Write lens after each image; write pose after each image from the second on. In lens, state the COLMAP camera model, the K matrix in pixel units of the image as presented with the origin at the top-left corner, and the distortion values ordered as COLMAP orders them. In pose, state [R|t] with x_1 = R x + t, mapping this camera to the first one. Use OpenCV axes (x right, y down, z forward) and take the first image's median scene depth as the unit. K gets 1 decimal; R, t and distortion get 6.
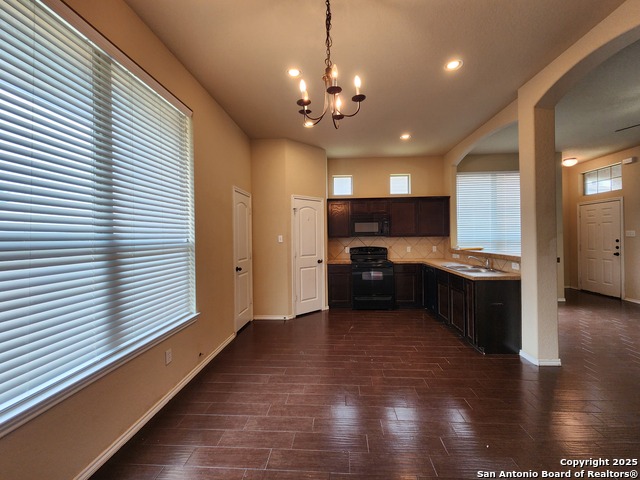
lens RADIAL K [[261.4, 0, 325.4], [0, 261.4, 236.2], [0, 0, 1]] dist [0.006933, -0.004016]
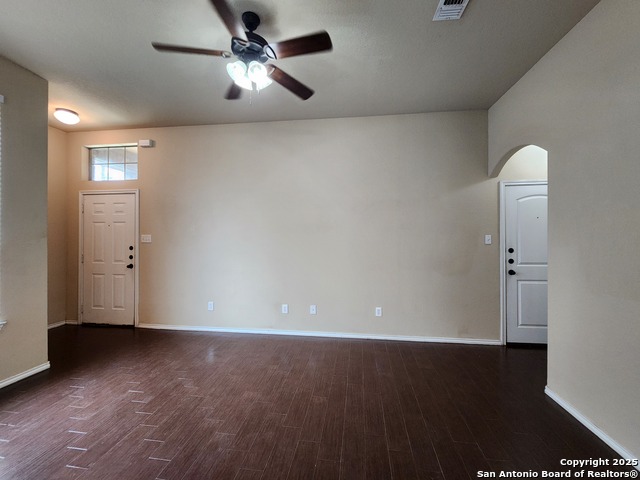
lens RADIAL K [[261.4, 0, 325.4], [0, 261.4, 236.2], [0, 0, 1]] dist [0.006933, -0.004016]
pose [[0.071032, 0.014725, 0.997365, 0.441940], [-0.005170, 0.999883, -0.014394, -0.008864], [-0.997461, -0.004133, 0.071100, 0.426802]]
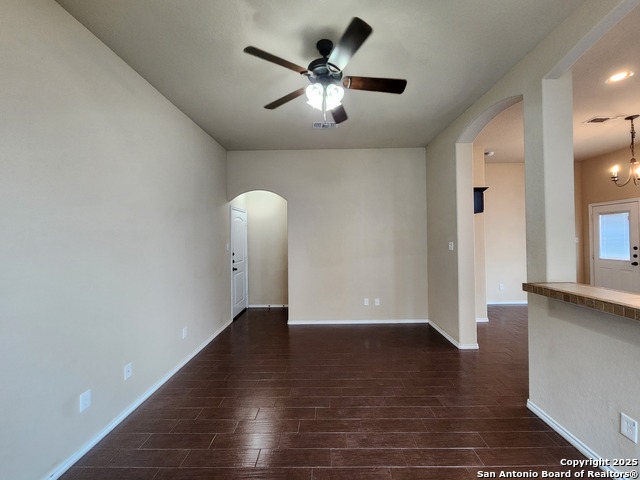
lens RADIAL K [[261.4, 0, 325.4], [0, 261.4, 236.2], [0, 0, 1]] dist [0.006933, -0.004016]
pose [[-0.998274, 0.030456, -0.050211, 0.838237], [0.030923, 0.999485, -0.008538, -0.032141], [0.049925, -0.010076, -0.998702, 0.967038]]
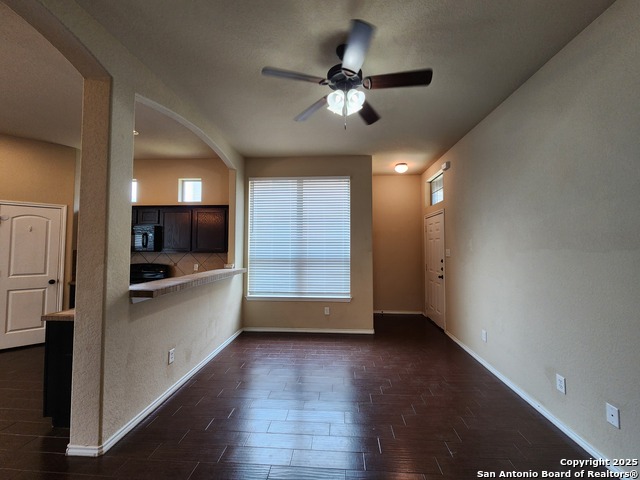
lens RADIAL K [[261.4, 0, 325.4], [0, 261.4, 236.2], [0, 0, 1]] dist [0.006933, -0.004016]
pose [[0.999872, 0.015784, -0.002454, 0.785312], [-0.015860, 0.999265, -0.034913, -0.028977], [0.001901, 0.034947, 0.999387, 0.166388]]
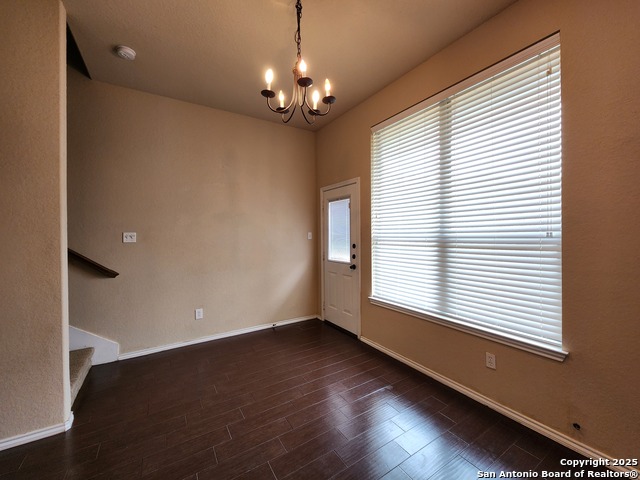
lens RADIAL K [[259.8, 0, 324.3], [0, 259.8, 234.7], [0, 0, 1]] dist [-0.002553, -0.000320]
pose [[-0.811708, 0.023592, -0.583587, 0.172545], [0.023769, 0.999690, 0.007354, -0.001223], [0.583579, -0.007902, -0.812018, 0.613239]]
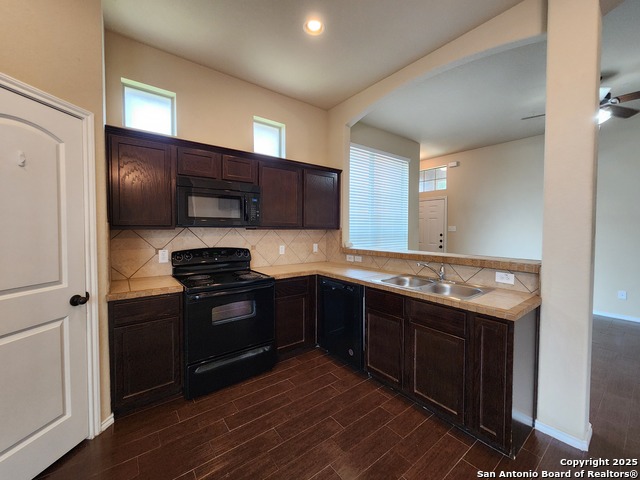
lens RADIAL K [[261.4, 0, 325.4], [0, 261.4, 236.2], [0, 0, 1]] dist [0.006933, -0.004016]
pose [[0.749690, -0.005128, 0.661770, -0.006082], [-0.013281, 0.999652, 0.022791, 0.003751], [-0.661656, -0.025875, 0.749361, 0.514839]]
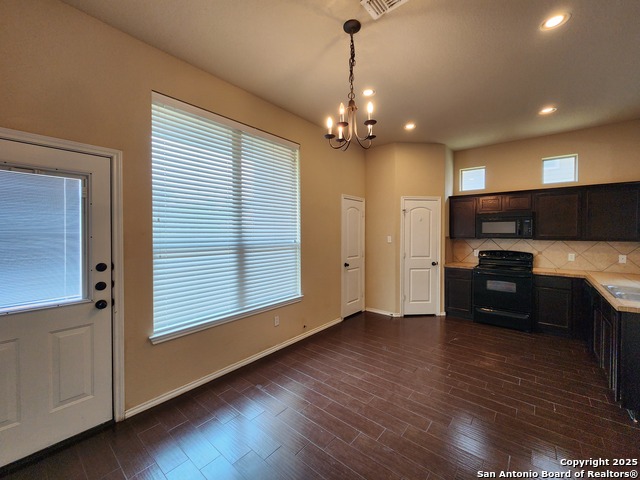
lens RADIAL K [[261.4, 0, 325.4], [0, 261.4, 236.2], [0, 0, 1]] dist [0.006933, -0.004016]
pose [[0.809241, 0.021447, -0.587086, 0.203092], [-0.009022, 0.999669, 0.024084, -0.021958], [0.587408, -0.014193, 0.809166, -0.004628]]
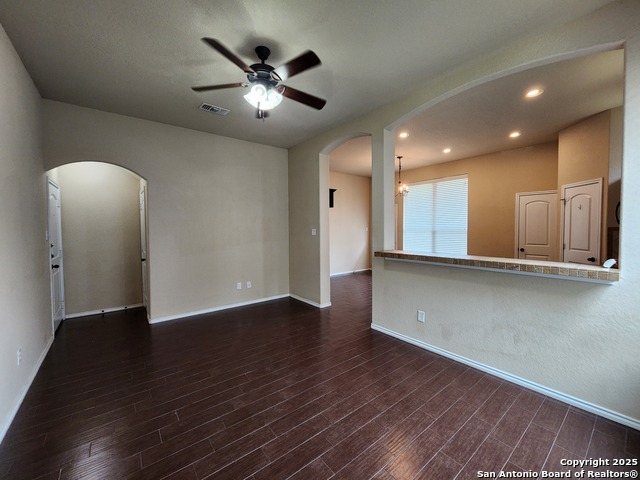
lens RADIAL K [[261.4, 0, 325.4], [0, 261.4, 236.2], [0, 0, 1]] dist [0.006933, -0.004016]
pose [[-0.741298, 0.044152, -0.669723, 1.051915], [0.021081, 0.998873, 0.042517, -0.024278], [0.670845, 0.017399, -0.741393, 0.985812]]
